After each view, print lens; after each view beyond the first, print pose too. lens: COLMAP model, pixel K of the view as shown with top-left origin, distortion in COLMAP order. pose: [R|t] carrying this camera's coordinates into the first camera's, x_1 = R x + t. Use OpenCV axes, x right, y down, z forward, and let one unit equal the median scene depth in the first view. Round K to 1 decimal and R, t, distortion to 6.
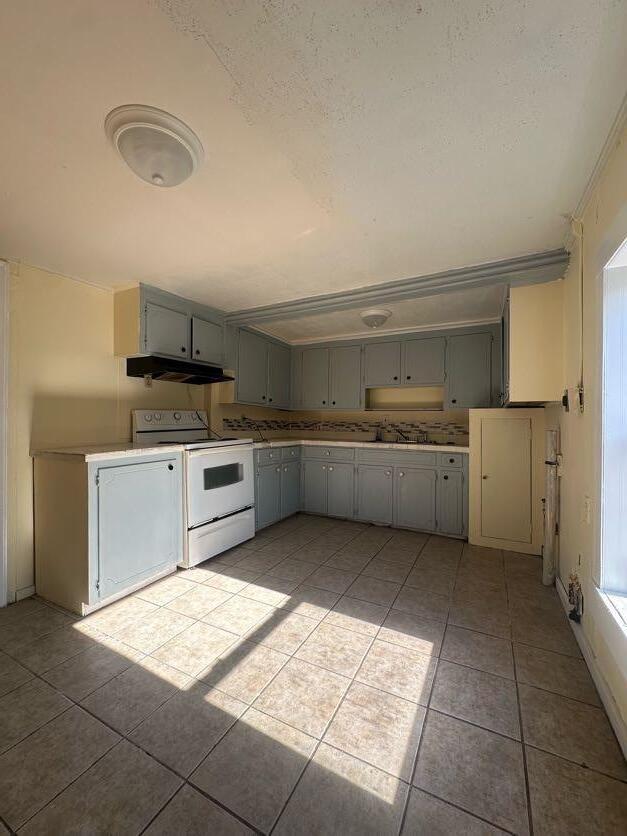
lens RADIAL K [[333.1, 0, 313.5], [0, 333.1, 418.0], [0, 0, 1]] dist [-0.001236, 0.000396]
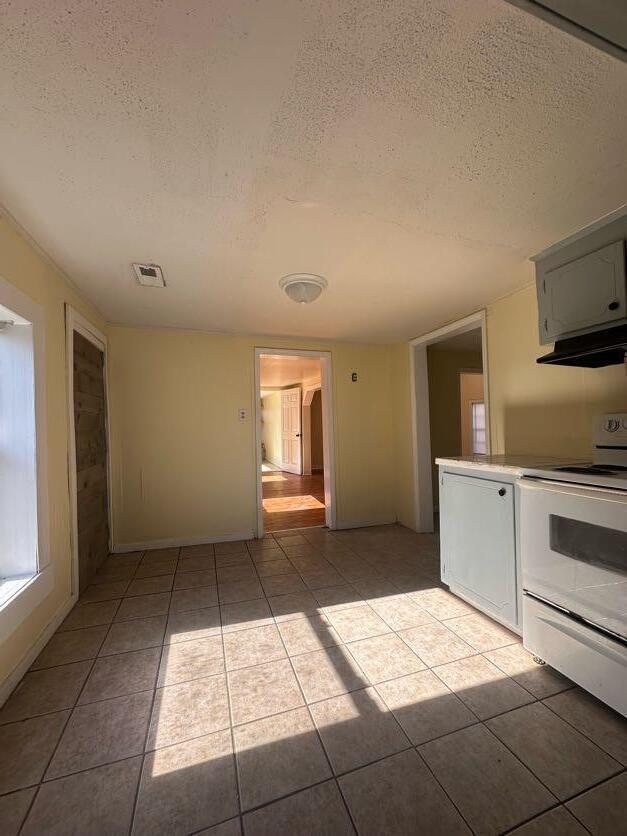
lens RADIAL K [[333.1, 0, 313.5], [0, 333.1, 418.0], [0, 0, 1]] dist [-0.001236, 0.000396]
pose [[-0.687532, 0.000093, -0.726154, 0.618769], [0.025370, 0.999393, -0.023893, -0.026786], [0.725711, -0.034849, -0.687116, 1.709646]]
